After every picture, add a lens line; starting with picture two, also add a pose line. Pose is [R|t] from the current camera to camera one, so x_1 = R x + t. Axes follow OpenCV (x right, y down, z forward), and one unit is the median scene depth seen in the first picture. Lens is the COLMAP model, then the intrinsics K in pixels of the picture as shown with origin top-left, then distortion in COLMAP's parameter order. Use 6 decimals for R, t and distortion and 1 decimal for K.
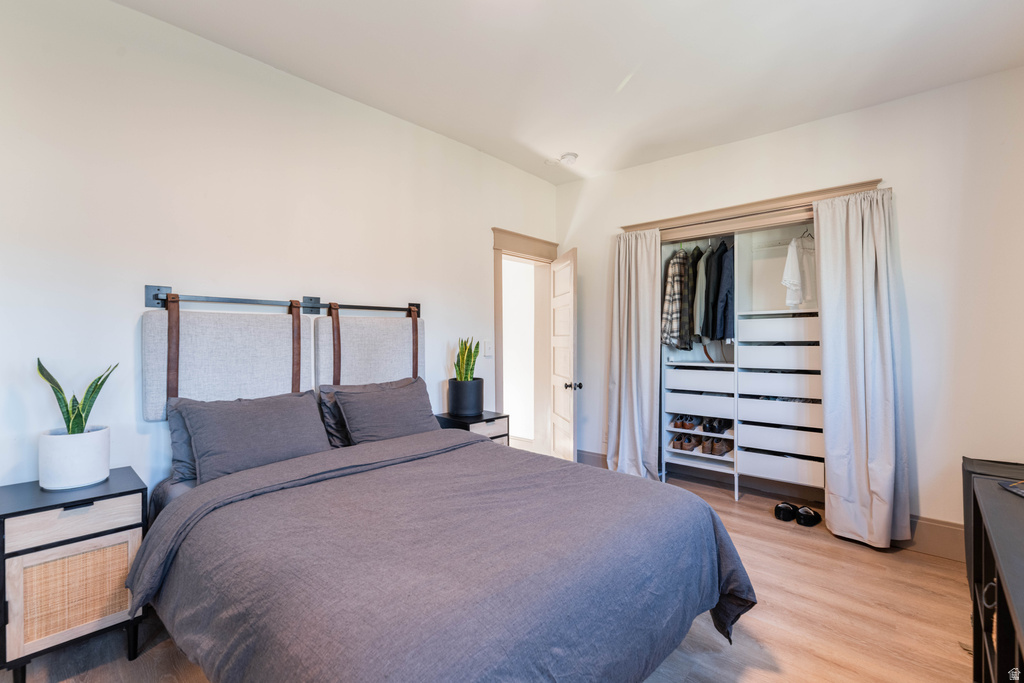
lens RADIAL K [[460.2, 0, 506.3], [0, 460.2, 341.5], [0, 0, 1]] dist [-0.000318, 0.000022]
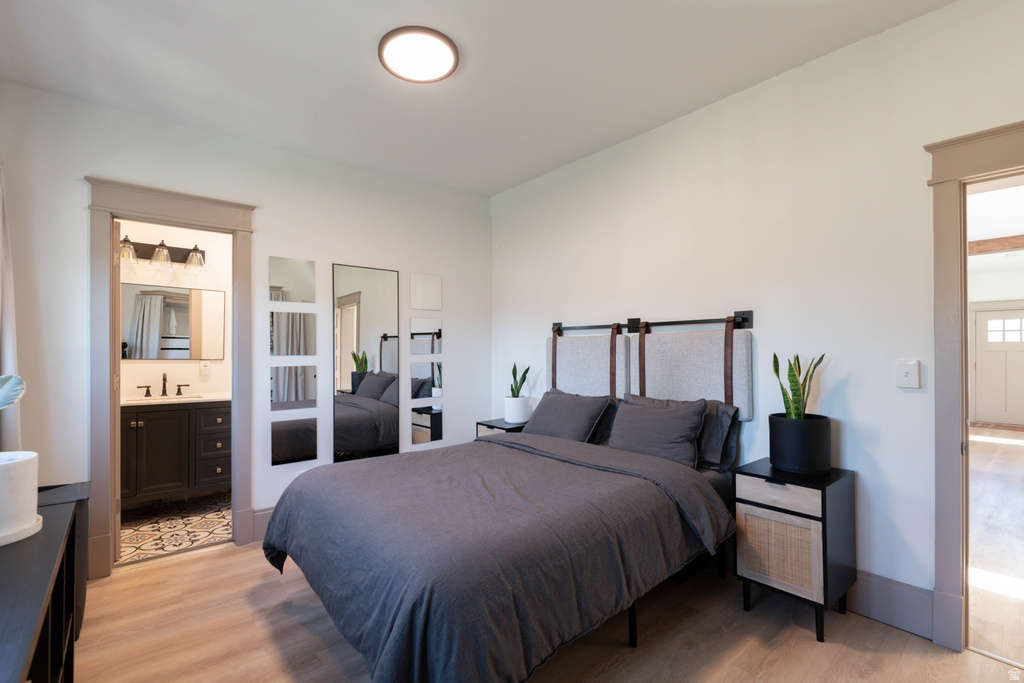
lens RADIAL K [[456.1, 0, 510.5], [0, 456.1, 350.3], [0, 0, 1]] dist [-0.002998, -0.000286]
pose [[-0.122845, -0.001696, -0.992424, 0.792093], [-0.008496, 0.999964, -0.000657, -0.012510], [0.992389, 0.008351, -0.122855, 0.854744]]
